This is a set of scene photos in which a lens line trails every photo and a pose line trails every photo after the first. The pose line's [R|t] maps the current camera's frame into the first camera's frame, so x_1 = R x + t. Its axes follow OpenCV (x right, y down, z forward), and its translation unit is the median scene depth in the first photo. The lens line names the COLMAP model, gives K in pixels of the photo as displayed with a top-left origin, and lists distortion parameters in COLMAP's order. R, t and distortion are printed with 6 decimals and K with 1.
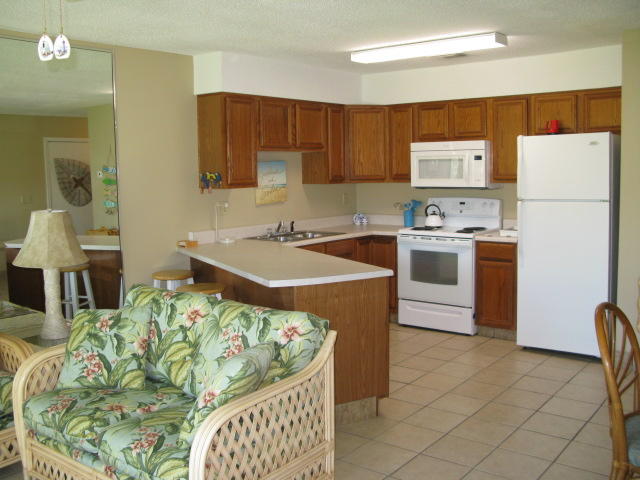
lens RADIAL K [[642.4, 0, 320.0], [0, 642.4, 240.0], [0, 0, 1]] dist [-0.212318, 0.253930]
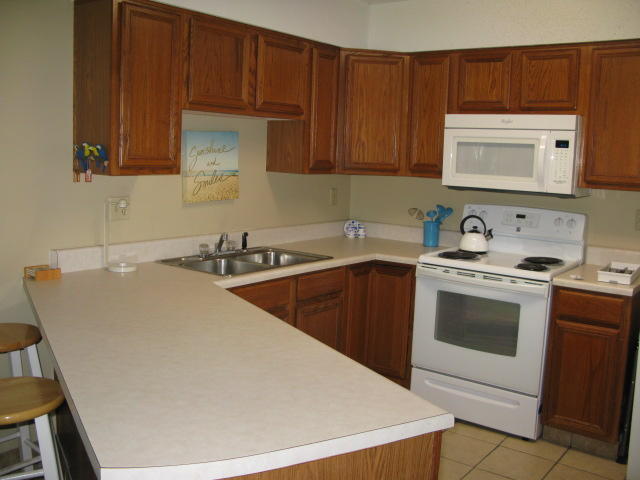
lens RADIAL K [[642.4, 0, 320.0], [0, 642.4, 240.0], [0, 0, 1]] dist [-0.212318, 0.253930]
pose [[0.998353, 0.050561, 0.027100, 0.013707], [-0.051177, 0.998435, 0.022550, -0.046812], [-0.025917, -0.023900, 0.999378, 0.469878]]
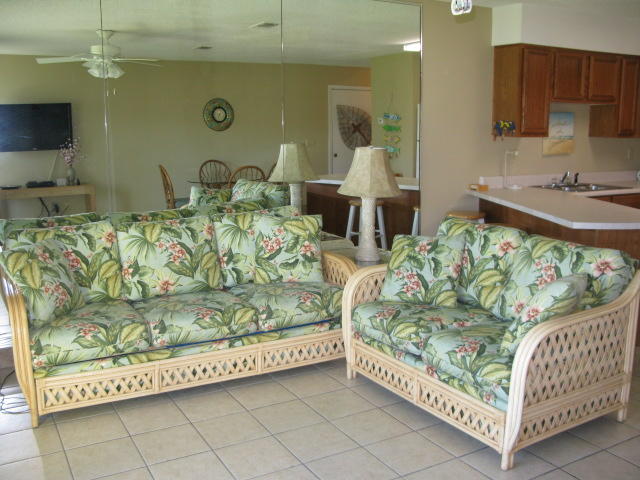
lens RADIAL K [[642.4, 0, 320.0], [0, 642.4, 240.0], [0, 0, 1]] dist [-0.212318, 0.253930]
pose [[0.925996, 0.084025, -0.368063, -0.056978], [-0.056950, 0.994851, 0.083835, 0.020108], [0.373212, -0.056670, 0.926014, -0.084346]]
